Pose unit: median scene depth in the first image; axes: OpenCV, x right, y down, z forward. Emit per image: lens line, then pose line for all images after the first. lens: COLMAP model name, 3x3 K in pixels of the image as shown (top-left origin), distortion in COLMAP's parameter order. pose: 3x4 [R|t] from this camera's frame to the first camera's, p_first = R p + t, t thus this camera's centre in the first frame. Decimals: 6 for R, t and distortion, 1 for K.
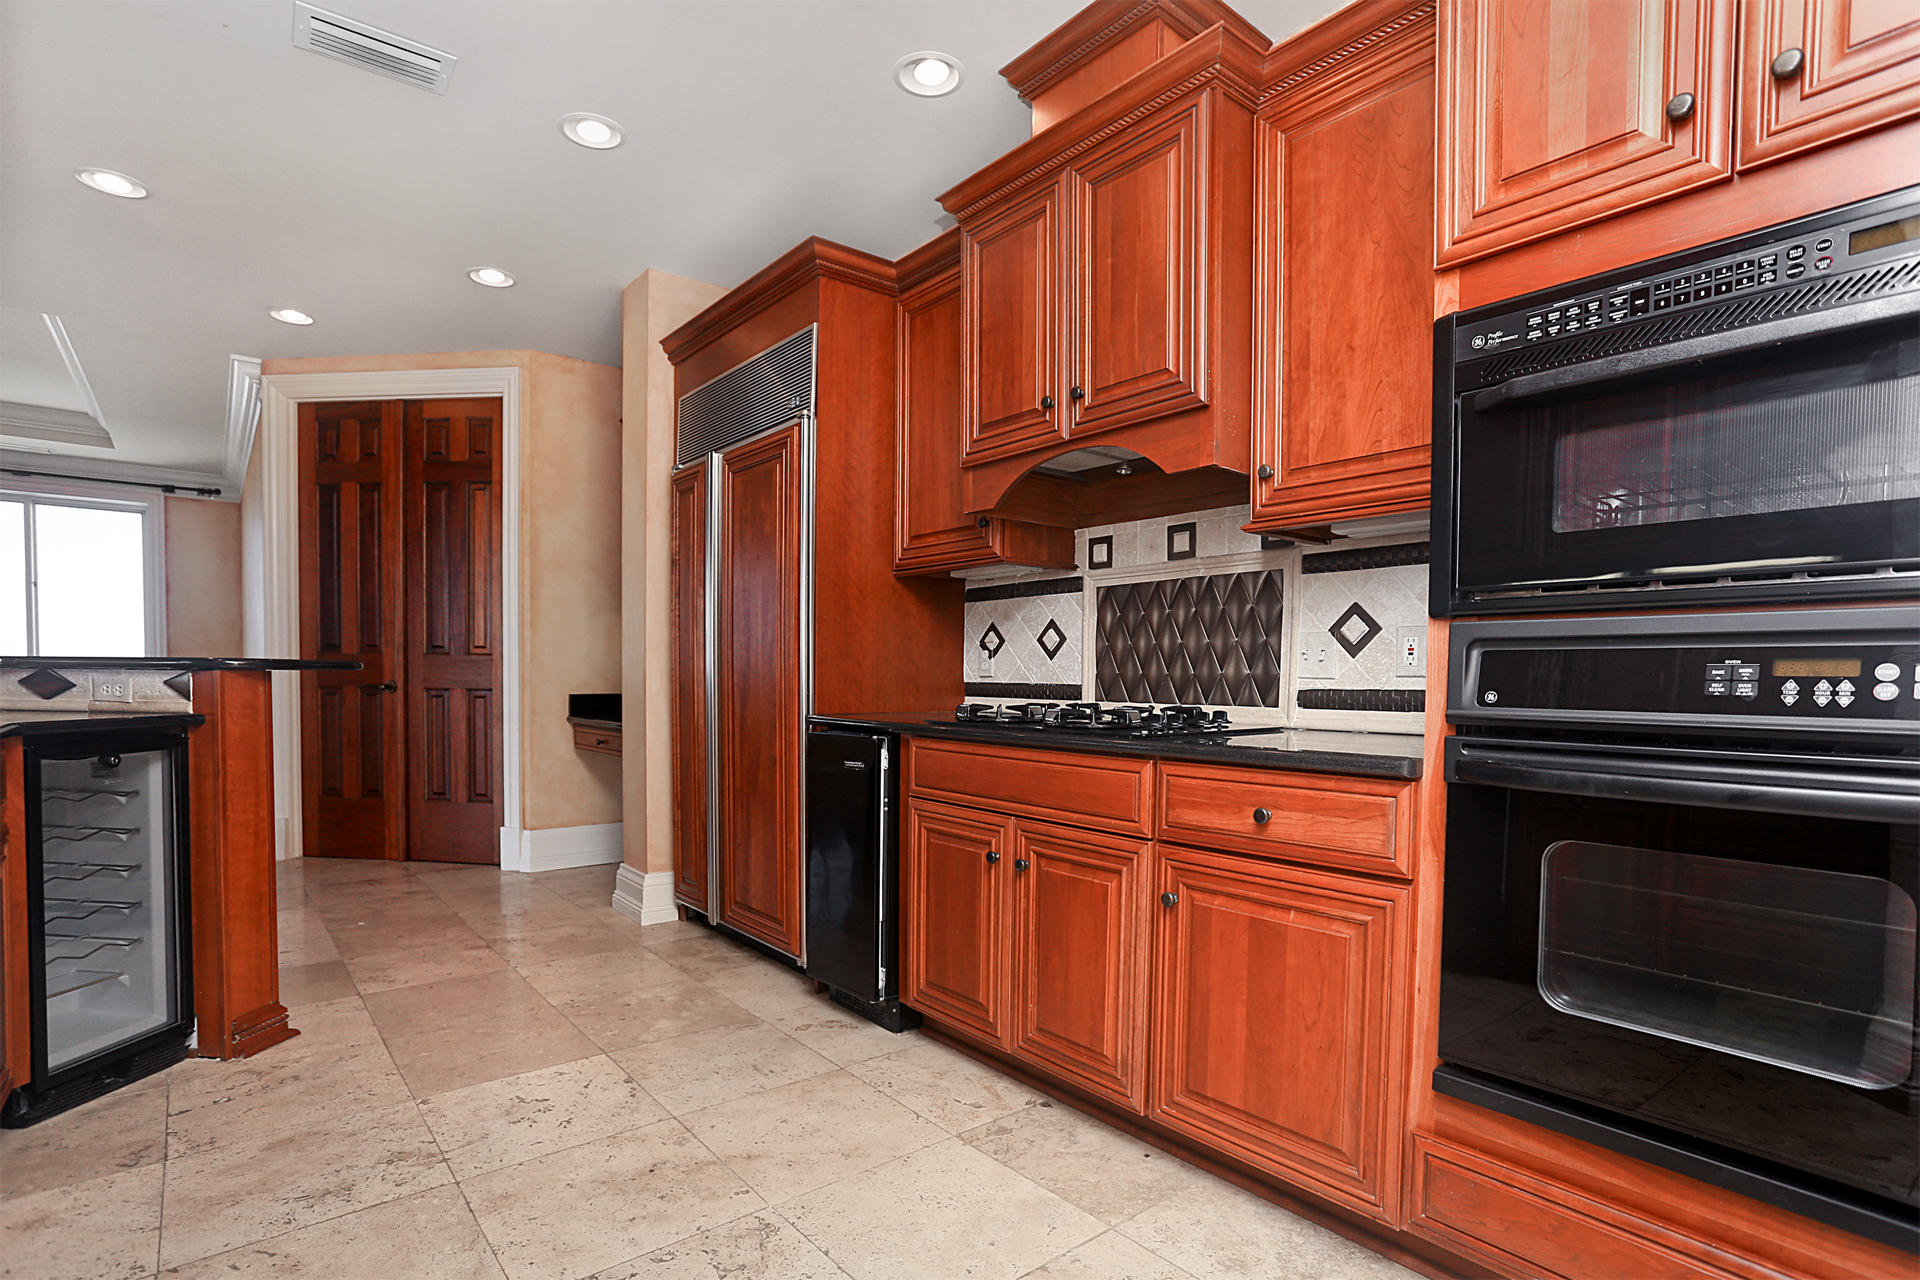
lens RADIAL K [[945.7, 0, 959.0], [0, 945.7, 706.7], [0, 0, 1]] dist [-0.070641, 0.037713]
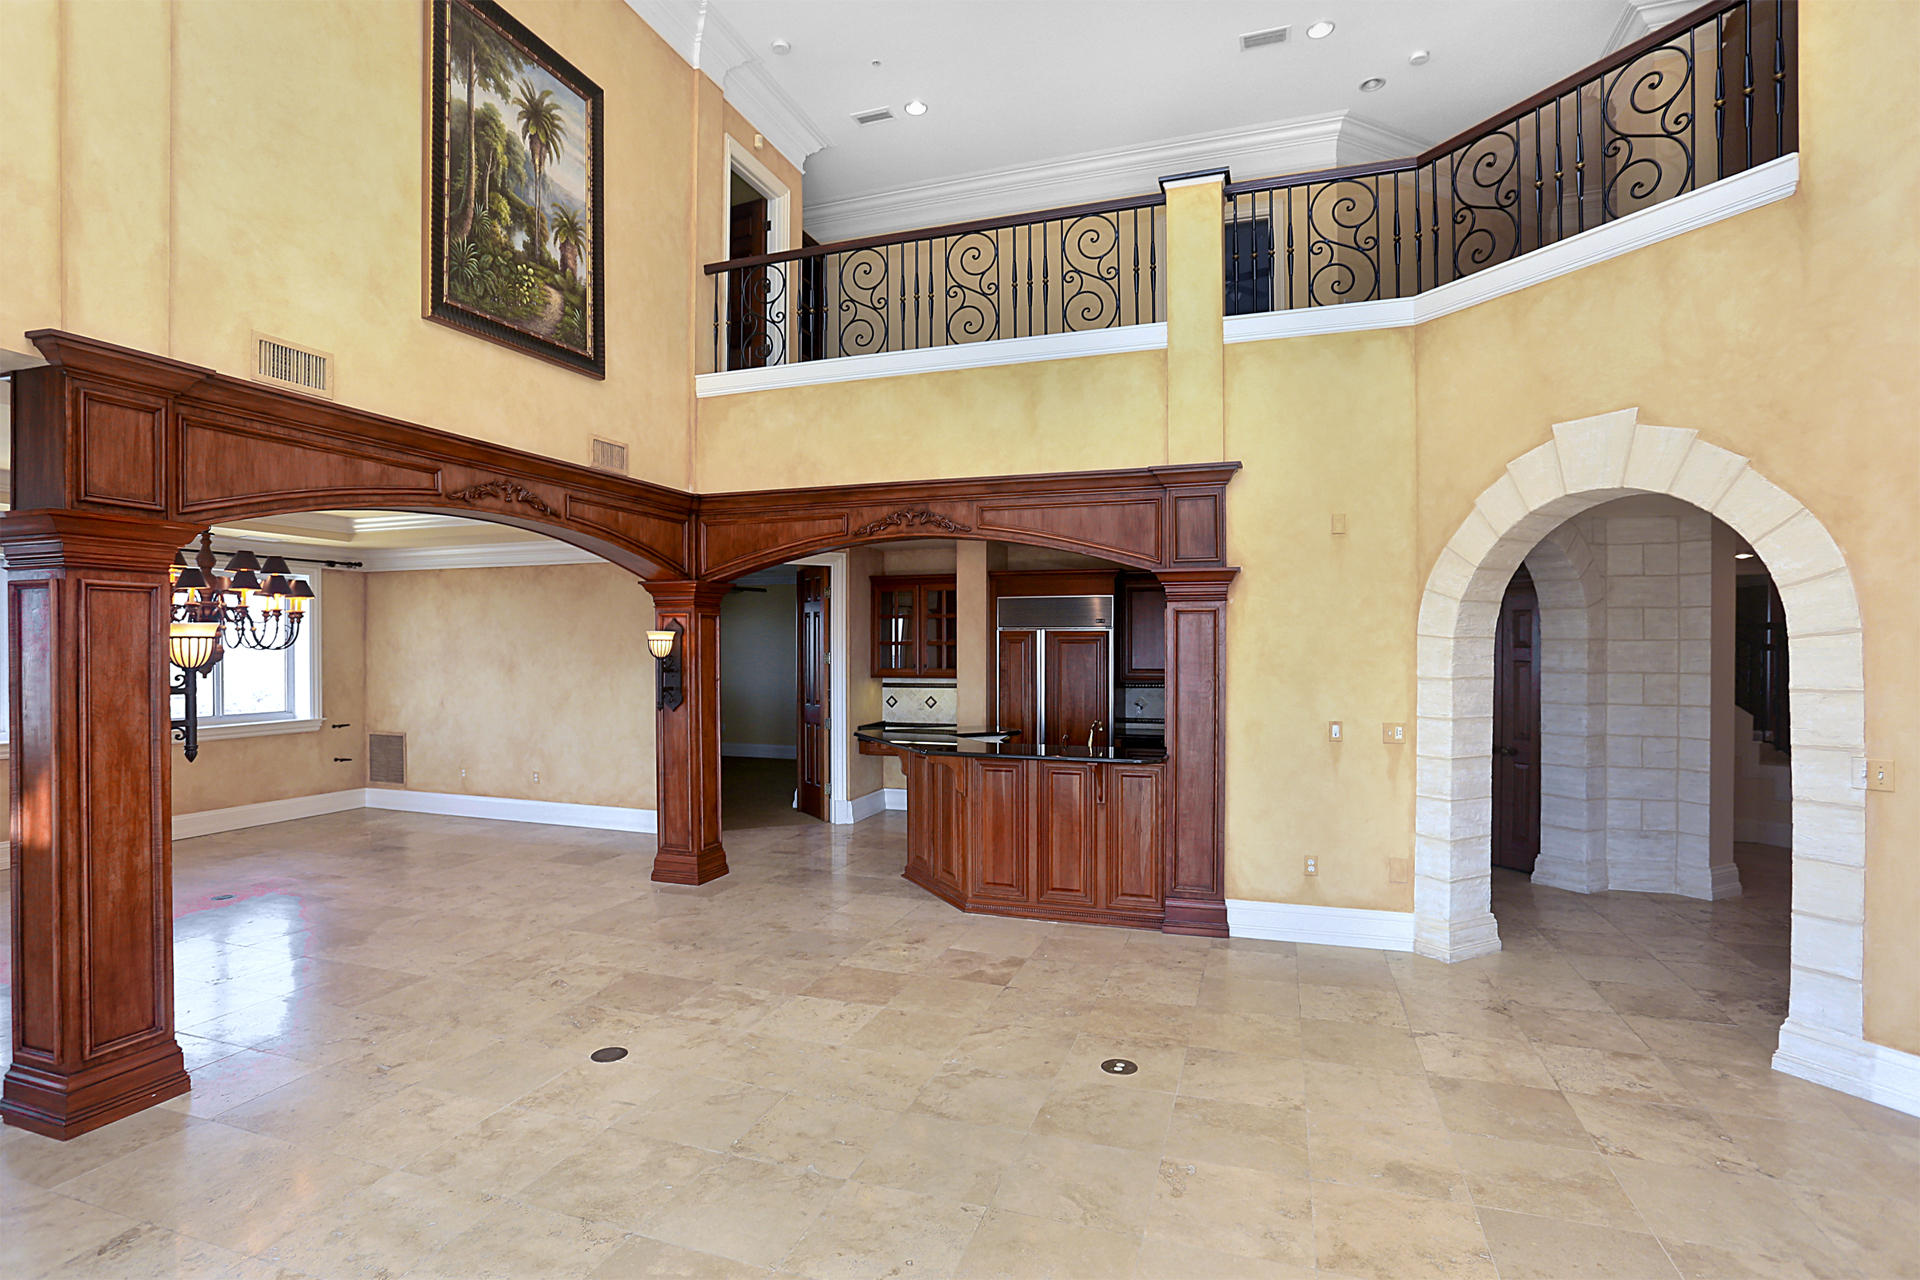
lens RADIAL K [[957.1, 0, 944.7], [0, 957.1, 645.7], [0, 0, 1]] dist [-0.062953, 0.033444]
pose [[0.856146, -0.012952, 0.516571, -2.331172], [0.027560, 0.999408, -0.020618, -0.236888], [-0.515998, 0.031888, 0.855996, -1.351262]]
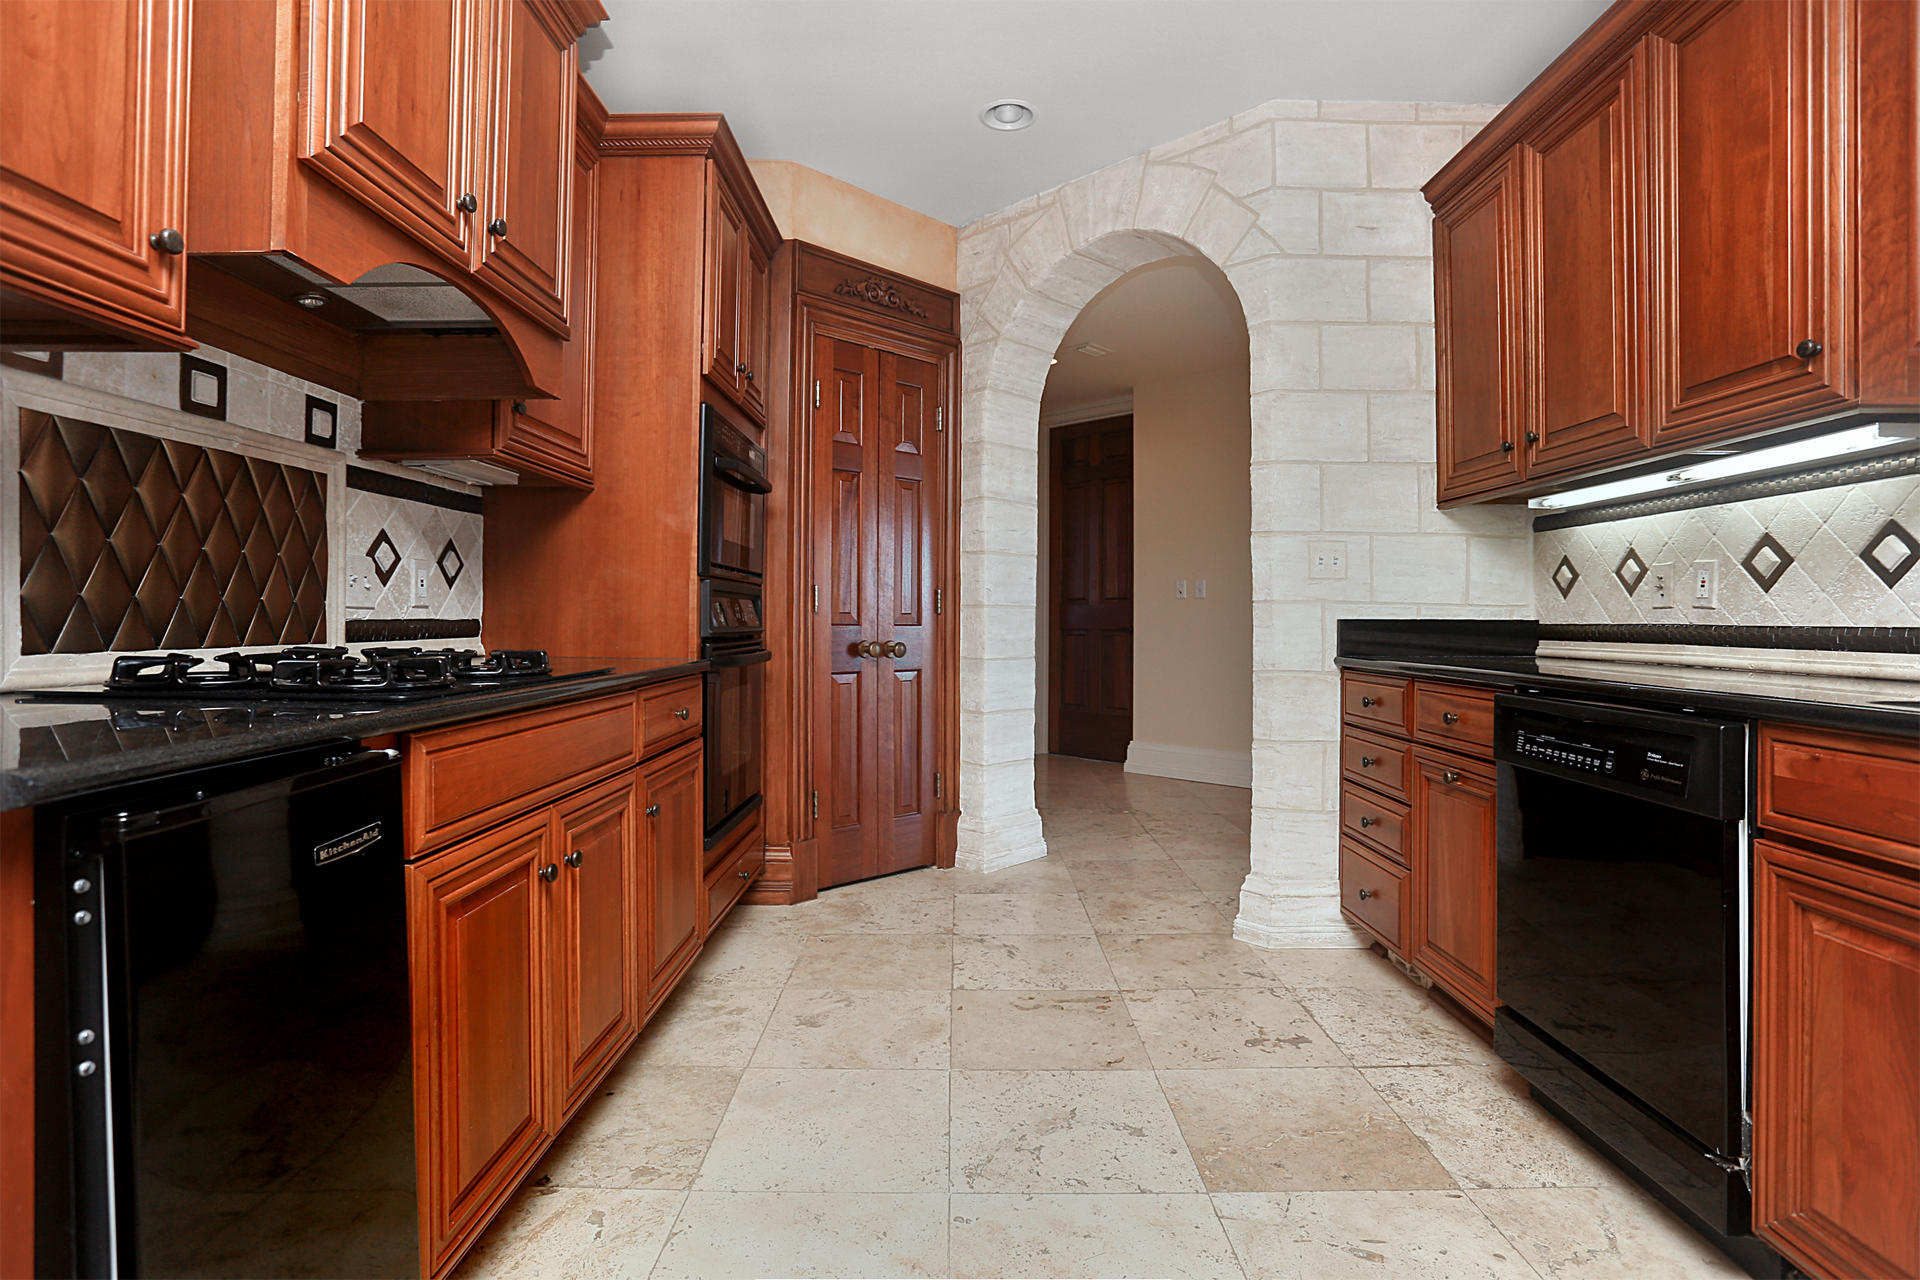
lens RADIAL K [[950.5, 0, 955.3], [0, 950.5, 613.2], [0, 0, 1]] dist [-0.016076, -0.000074]
pose [[-0.767855, -0.010874, 0.640532, -0.544277], [0.006413, 0.999675, 0.024659, -0.038040], [-0.640592, 0.023042, -0.767536, 1.158575]]
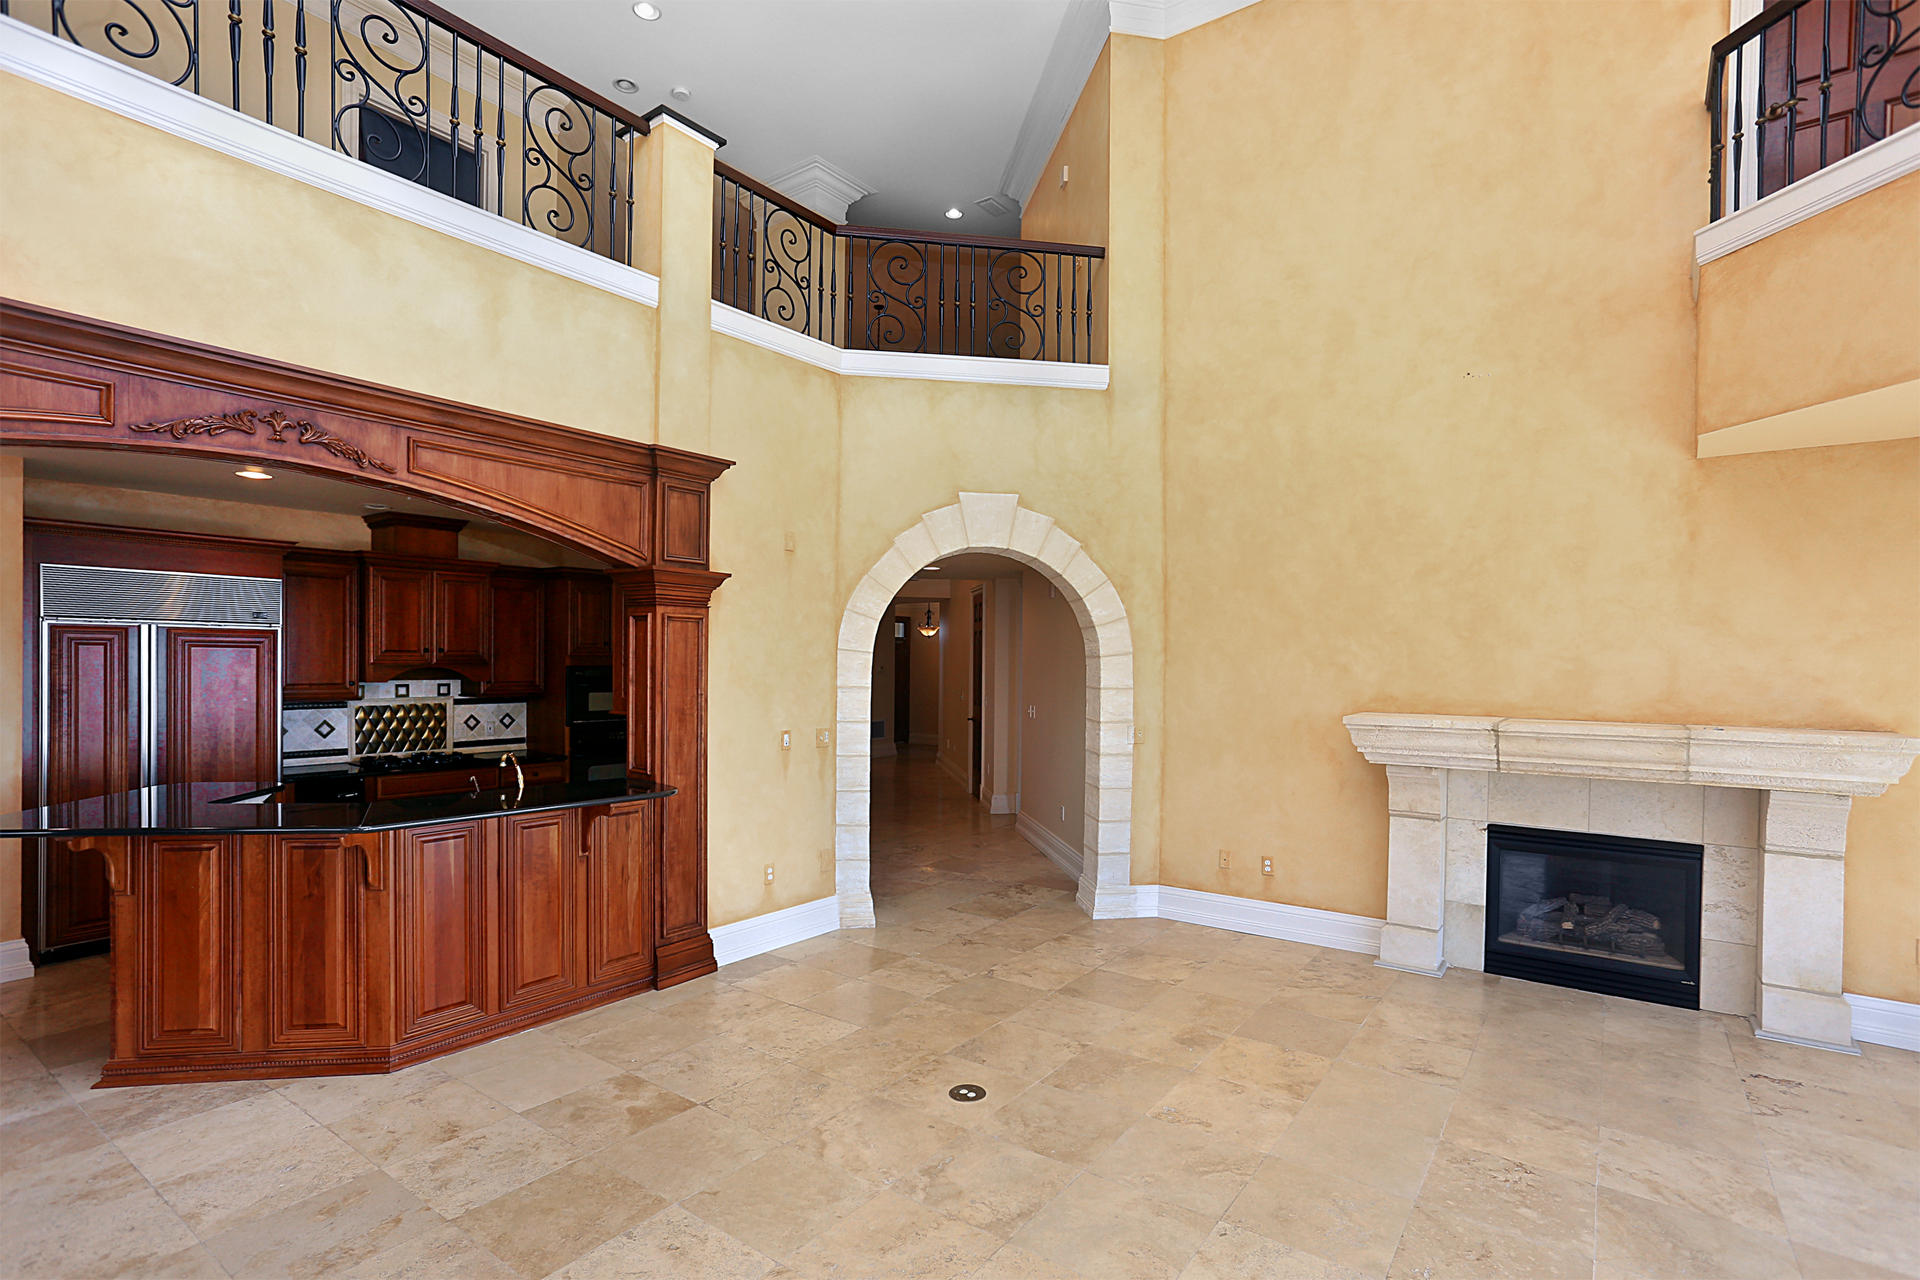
lens RADIAL K [[933.2, 0, 957.7], [0, 933.2, 667.9], [0, 0, 1]] dist [-0.038807, 0.025514]
pose [[-0.248170, -0.022894, 0.968446, -2.681839], [0.017173, 0.999460, 0.028027, -0.285874], [-0.968564, 0.023587, -0.247643, 0.119265]]
